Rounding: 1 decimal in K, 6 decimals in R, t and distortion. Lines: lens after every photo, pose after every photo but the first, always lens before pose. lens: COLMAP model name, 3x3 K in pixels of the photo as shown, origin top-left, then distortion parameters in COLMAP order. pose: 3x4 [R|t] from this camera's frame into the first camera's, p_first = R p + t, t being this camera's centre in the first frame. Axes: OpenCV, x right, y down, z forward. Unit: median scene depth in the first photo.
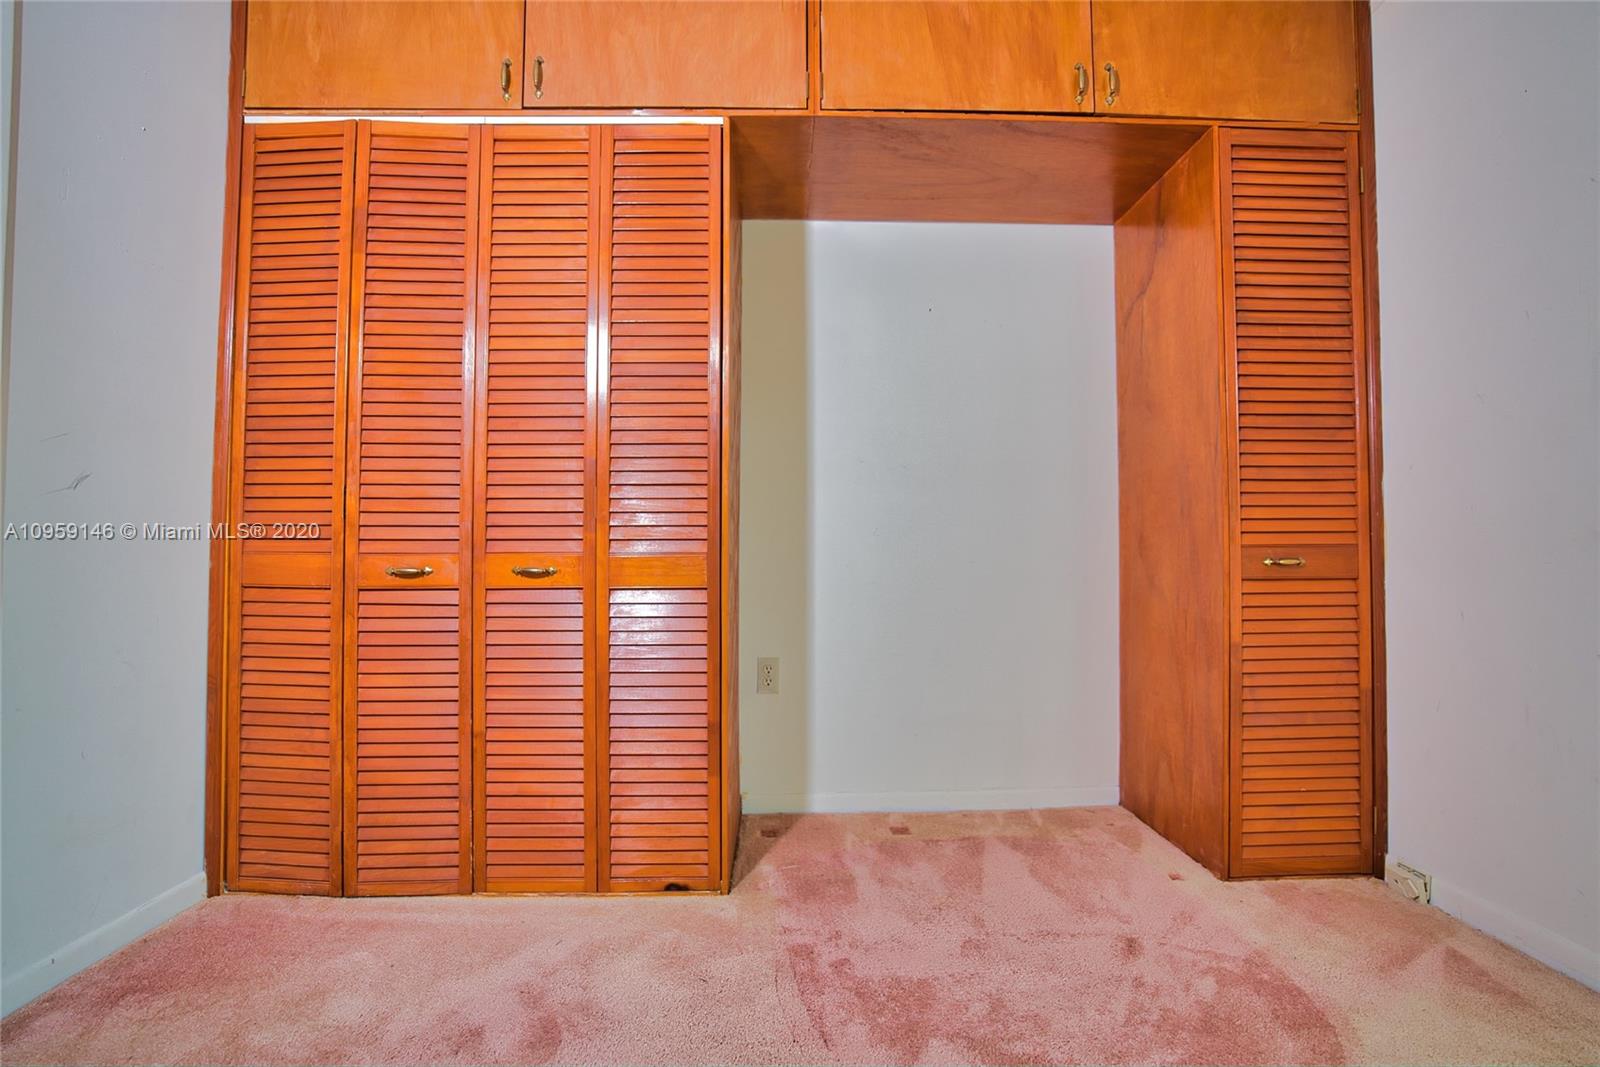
lens RADIAL K [[758.8, 0, 803.0], [0, 758.8, 544.1], [0, 0, 1]] dist [-0.041760, 0.004372]
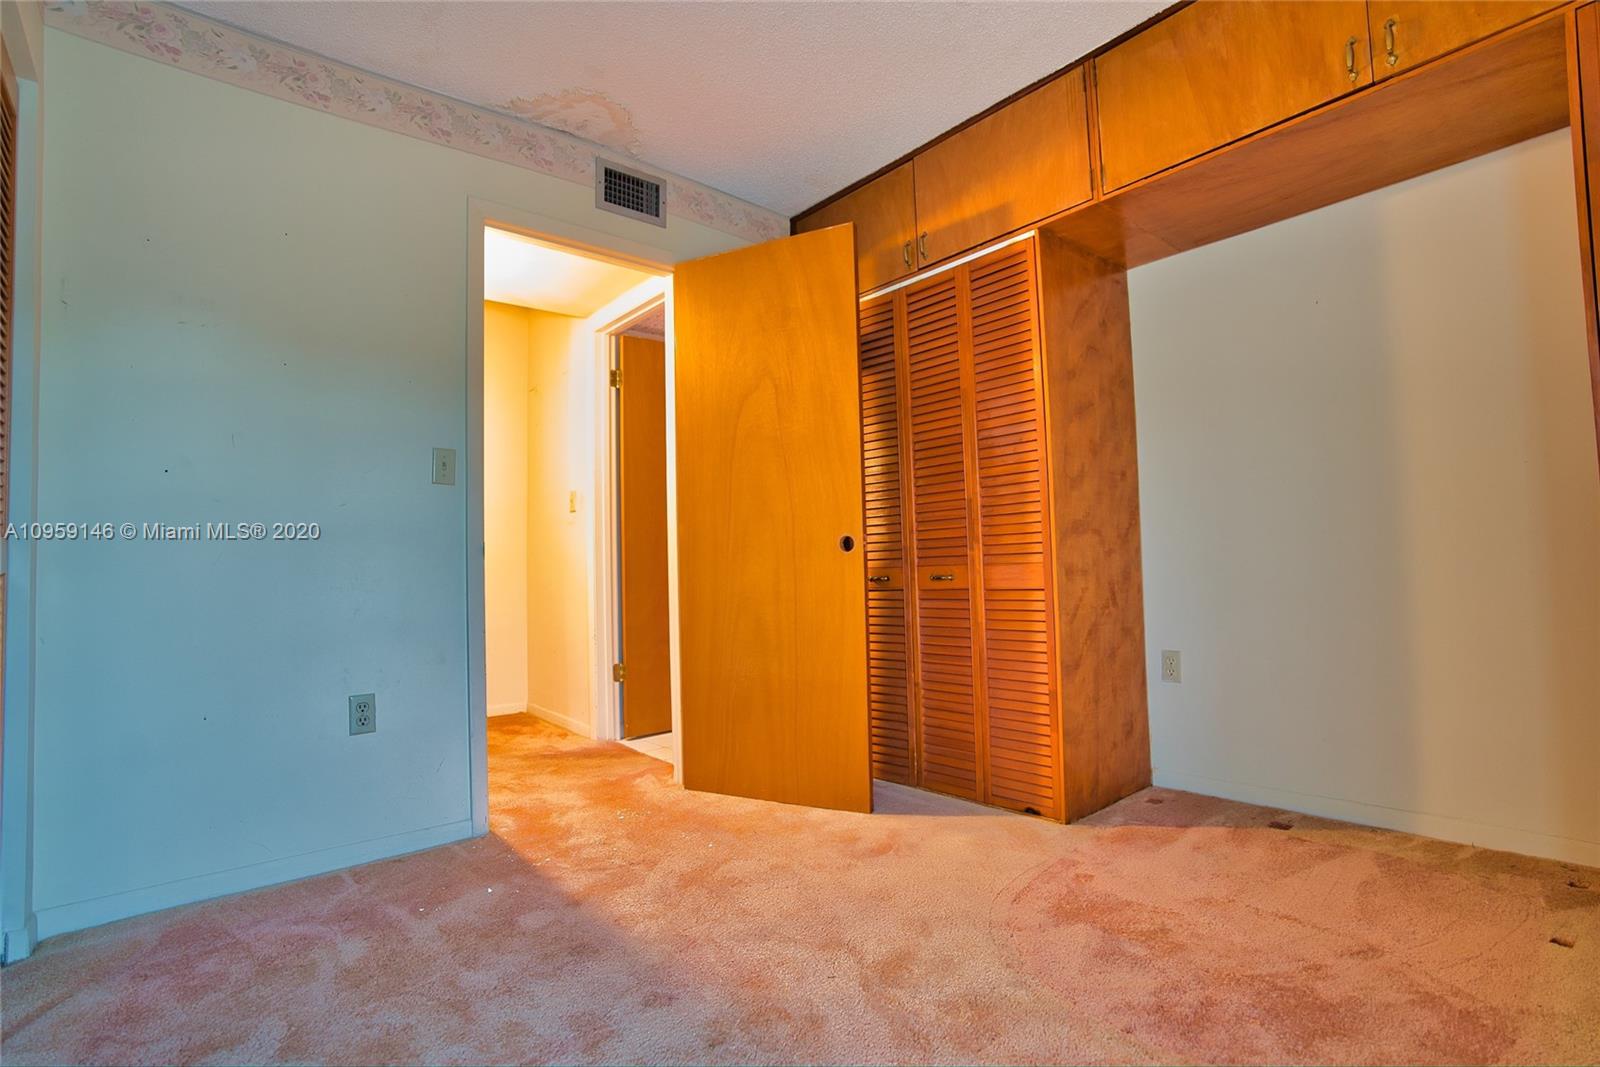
lens RADIAL K [[758.8, 0, 793.7], [0, 758.8, 536.7], [0, 0, 1]] dist [-0.041760, 0.004372]
pose [[0.616942, -0.050727, -0.785372, 0.638399], [0.043315, 0.998597, -0.030474, -0.009913], [0.785815, -0.015217, 0.618274, -0.155256]]
